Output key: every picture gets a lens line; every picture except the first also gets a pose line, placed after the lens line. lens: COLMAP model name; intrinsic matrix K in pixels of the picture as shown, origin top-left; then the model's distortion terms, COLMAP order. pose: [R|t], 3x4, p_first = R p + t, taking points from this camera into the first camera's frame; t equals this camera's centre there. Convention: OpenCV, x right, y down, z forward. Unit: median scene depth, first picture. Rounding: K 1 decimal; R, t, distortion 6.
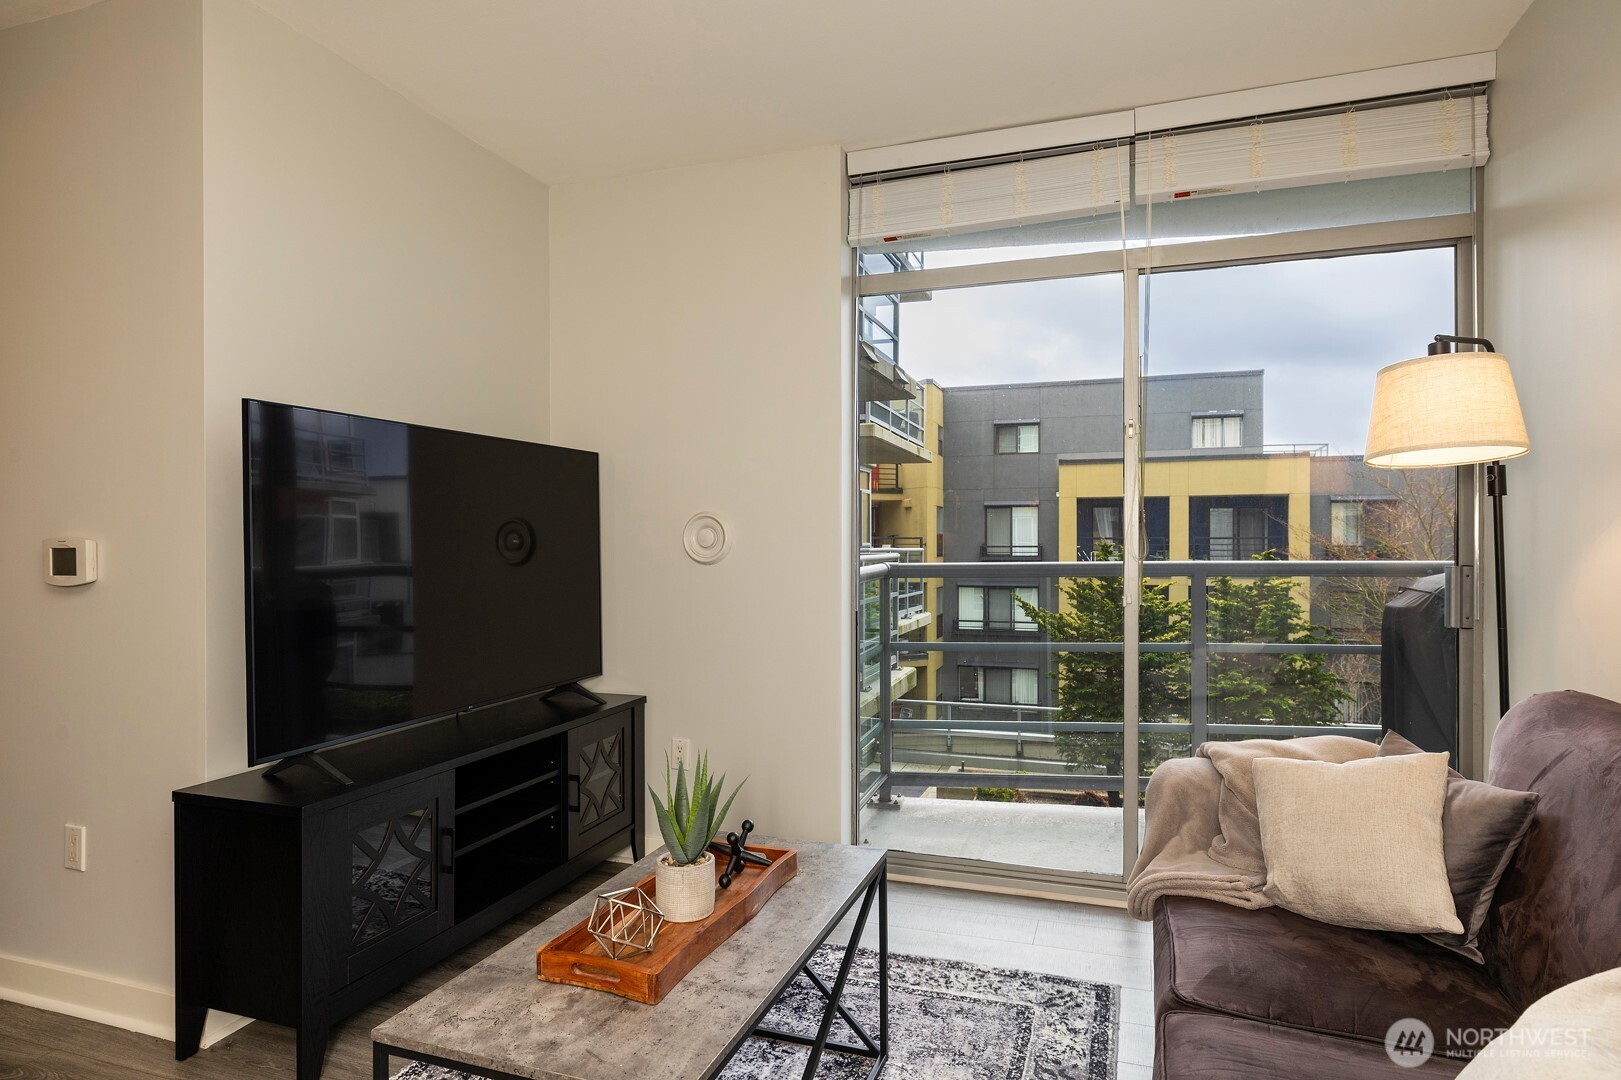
lens RADIAL K [[937.9, 0, 821.5], [0, 937.9, 541.2], [0, 0, 1]] dist [-0.006106, 0.000693]
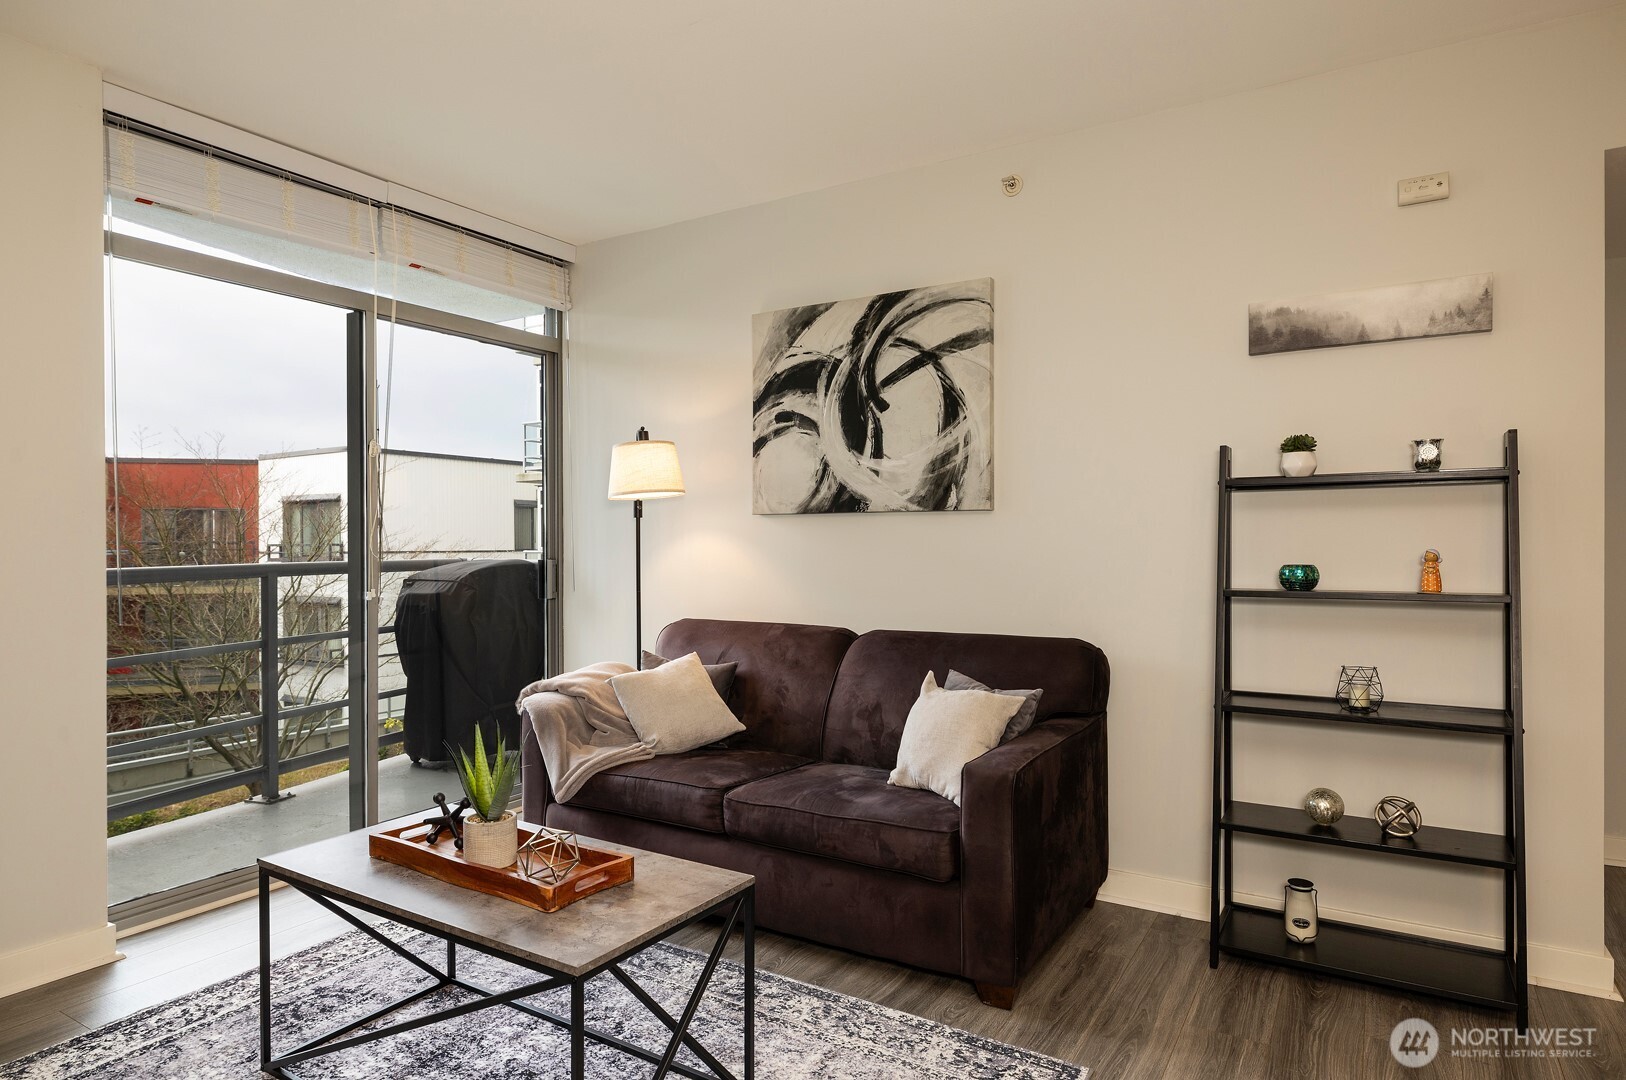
lens RADIAL K [[937.3, 0, 802.0], [0, 937.3, 541.8], [0, 0, 1]] dist [0.002208, 0.000348]
pose [[0.218783, 0.003149, 0.975768, -0.460407], [0.004268, 0.999982, -0.004185, 0.002836], [-0.975764, 0.005080, 0.218766, 0.143808]]
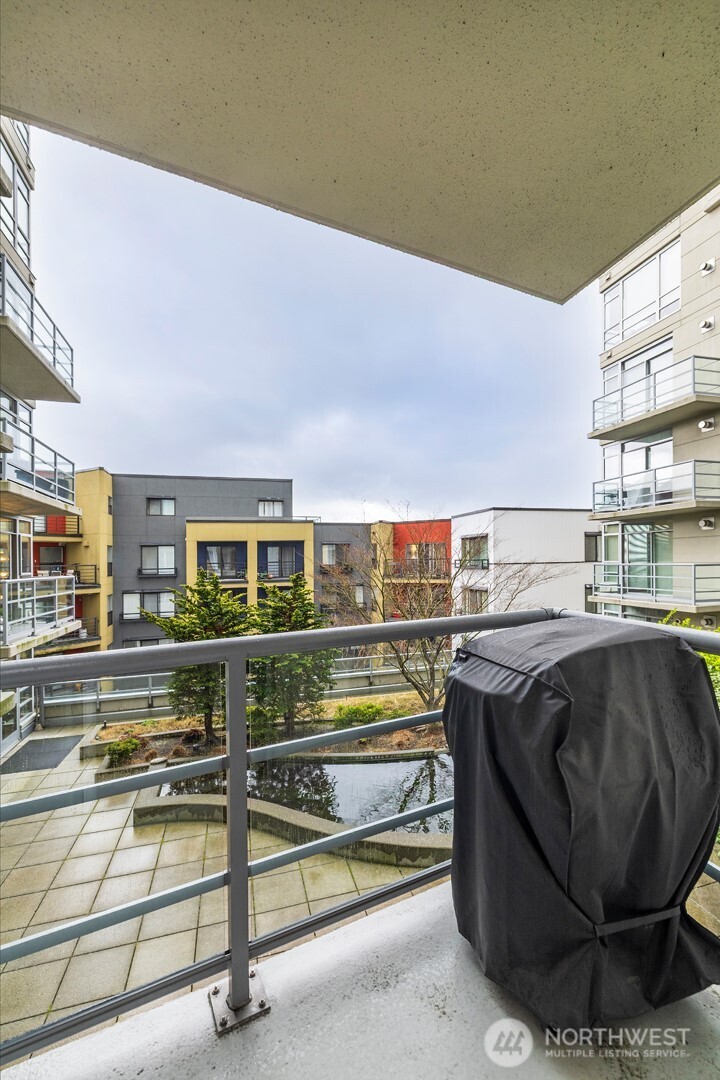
lens RADIAL K [[448.9, 0, 366.5], [0, 448.9, 556.8], [0, 0, 1]] dist [0.015780, -0.000222]
pose [[0.821282, -0.008761, 0.570456, 0.260375], [0.014964, 0.999869, -0.006187, -0.033081], [-0.570327, 0.013618, 0.821305, 0.594117]]
